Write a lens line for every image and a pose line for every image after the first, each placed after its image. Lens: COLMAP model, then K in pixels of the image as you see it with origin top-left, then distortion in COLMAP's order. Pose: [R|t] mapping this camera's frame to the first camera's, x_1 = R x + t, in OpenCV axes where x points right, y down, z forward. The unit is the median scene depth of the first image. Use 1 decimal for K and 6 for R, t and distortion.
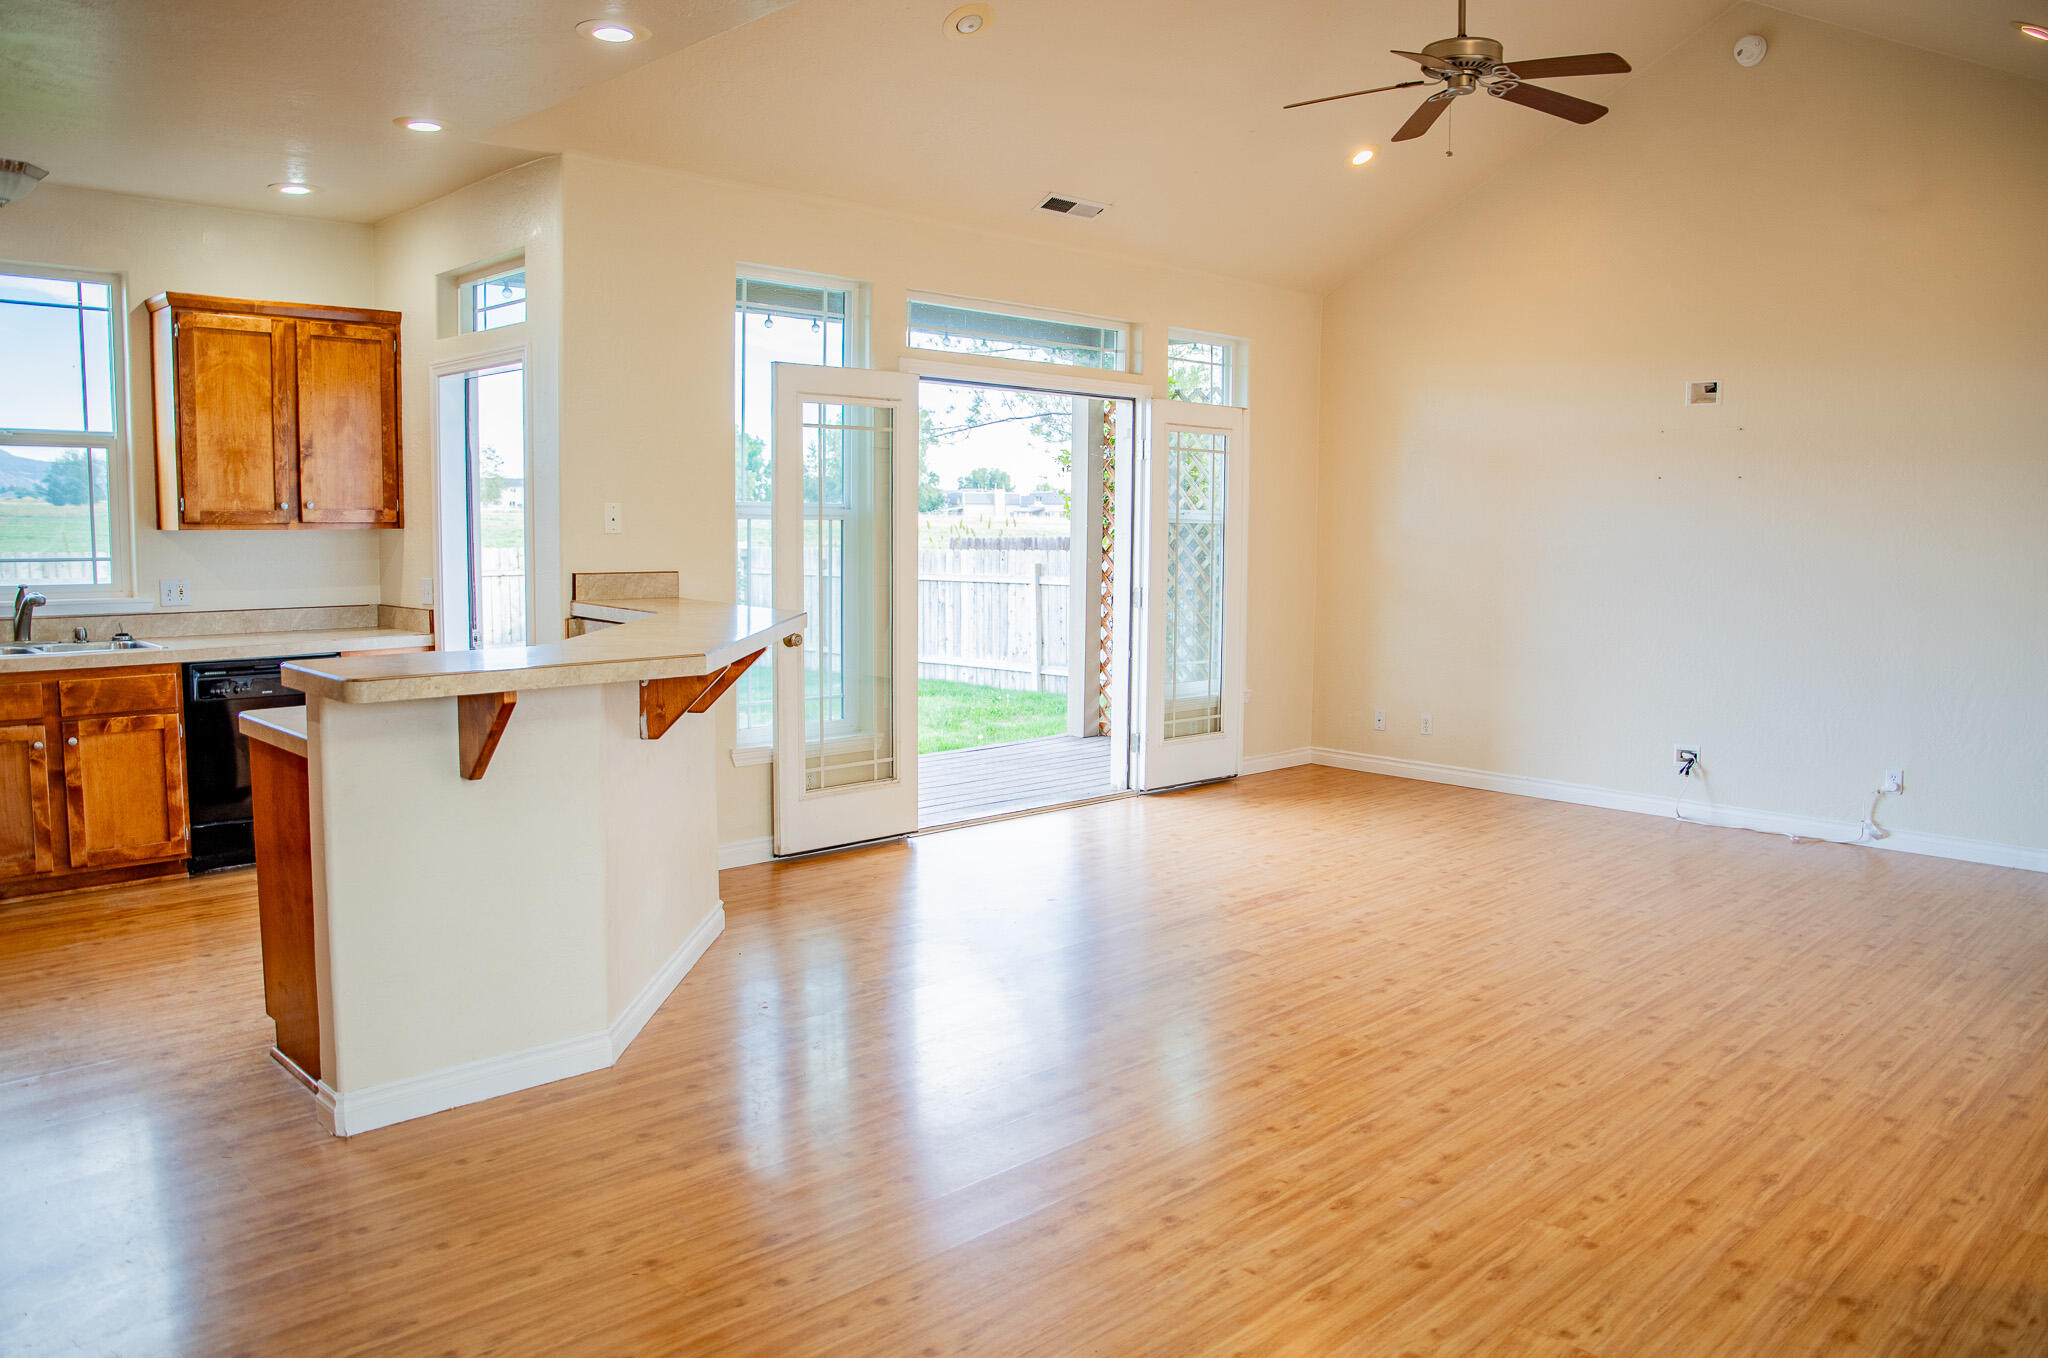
lens RADIAL K [[1457.7, 0, 1024.0], [0, 1457.7, 679.0], [0, 0, 1]] dist [-0.141482, 0.101730]
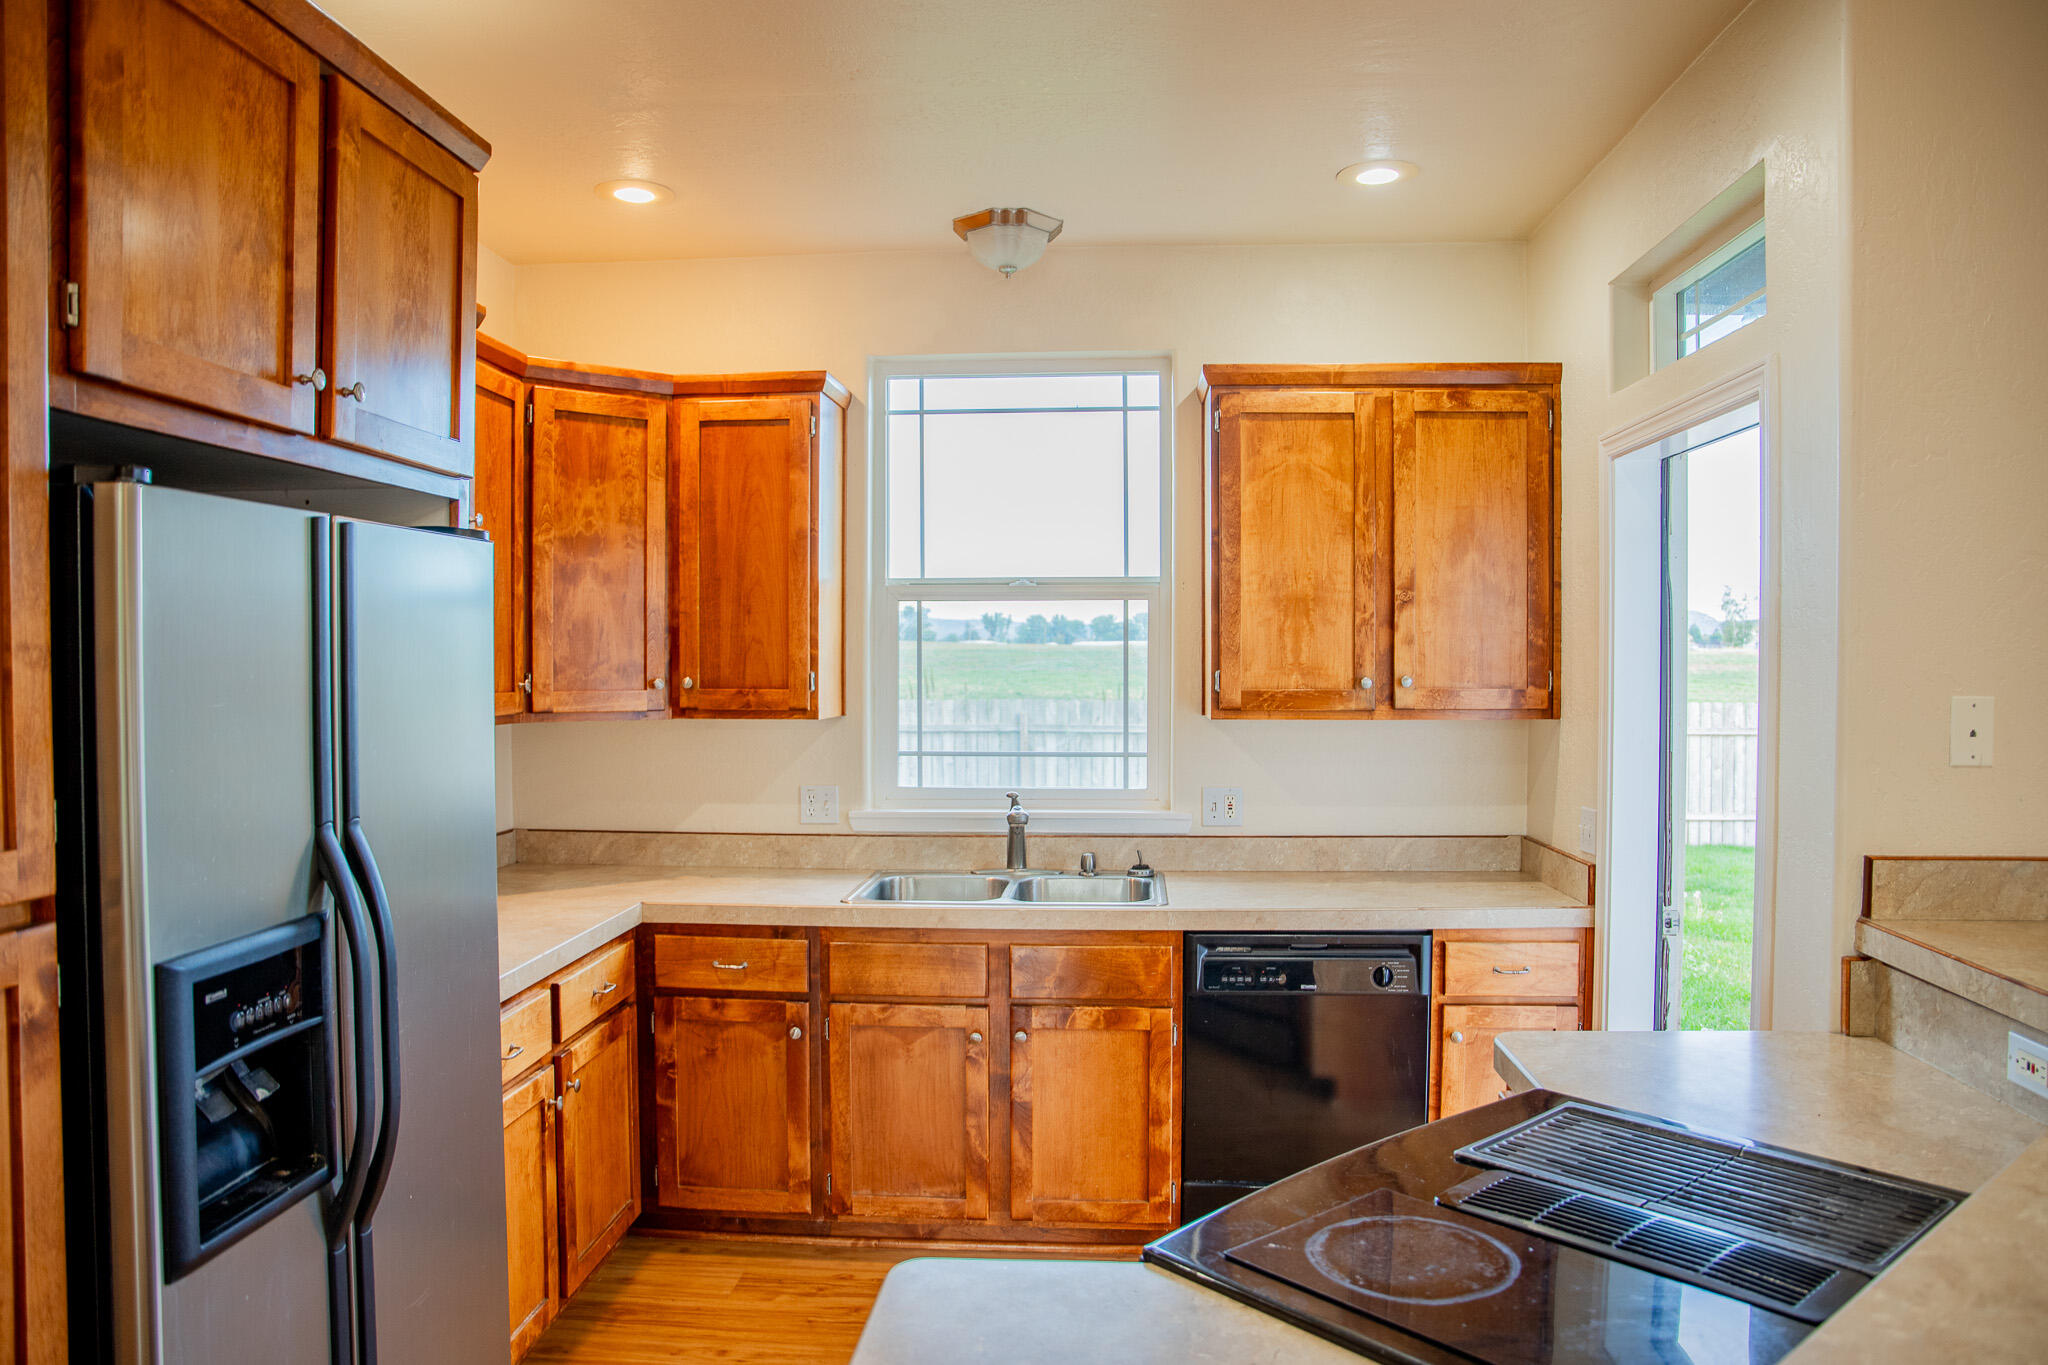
lens RADIAL K [[1424.3, 0, 1024.0], [0, 1424.3, 682.5], [0, 0, 1]] dist [-0.131351, 0.069037]
pose [[0.660538, 0.002254, -0.750789, -0.156946], [-0.074926, 0.995201, -0.062931, -0.074114], [0.747045, 0.097822, 0.657537, 0.487191]]
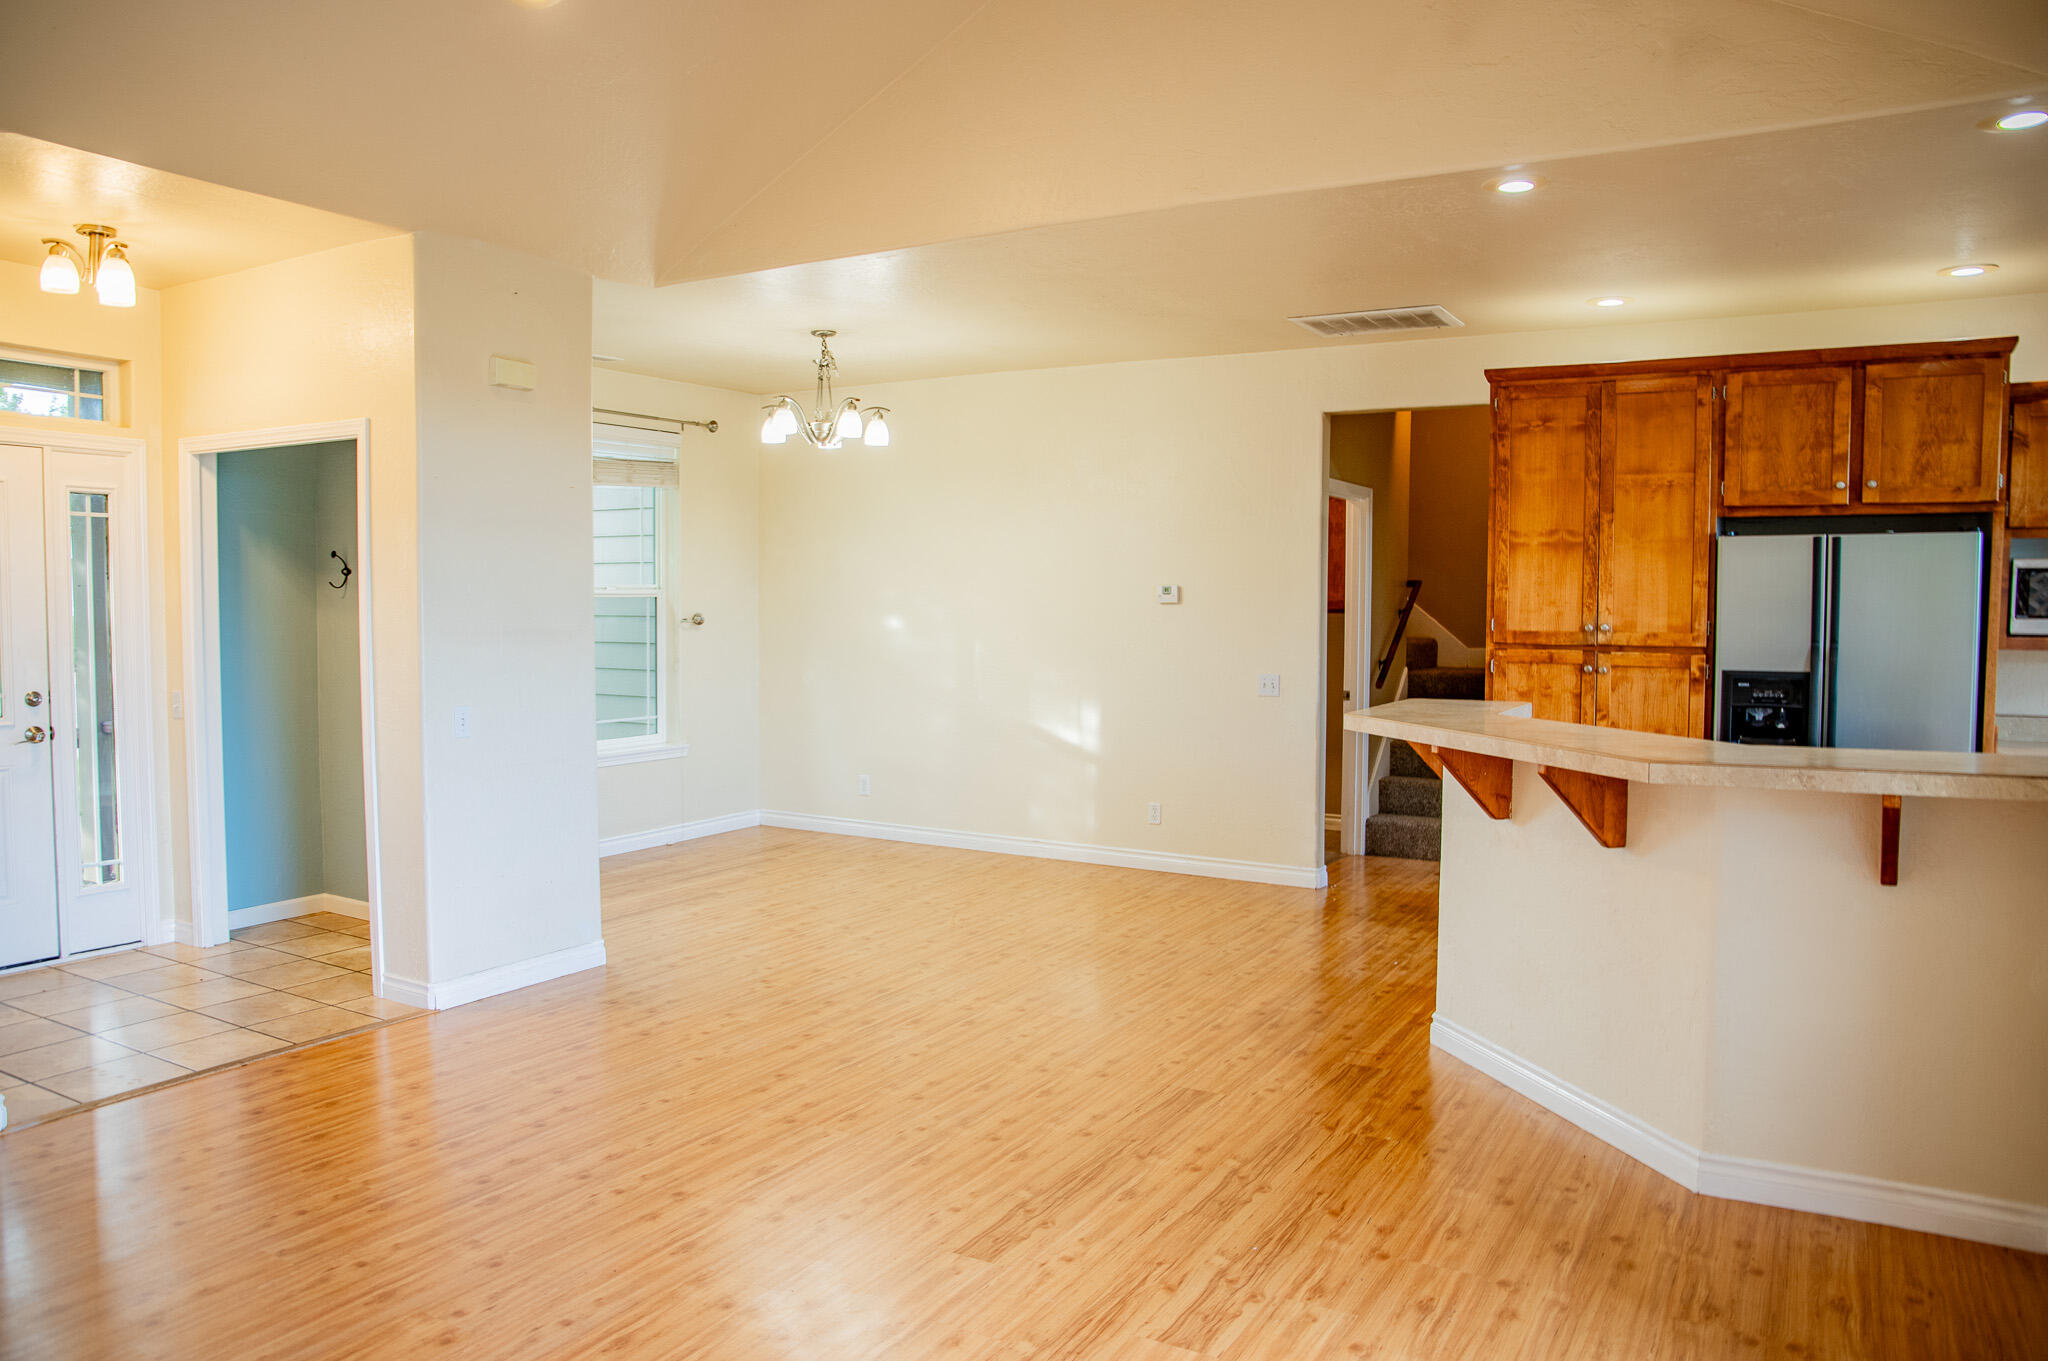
lens RADIAL K [[1445.9, 0, 992.9], [0, 1445.9, 695.3], [0, 0, 1]] dist [-0.153923, 0.103695]
pose [[-0.967762, 0.002897, -0.251851, 0.258820], [-0.040666, 0.985018, 0.167591, -0.146622], [0.248563, 0.172429, -0.953145, 1.319417]]
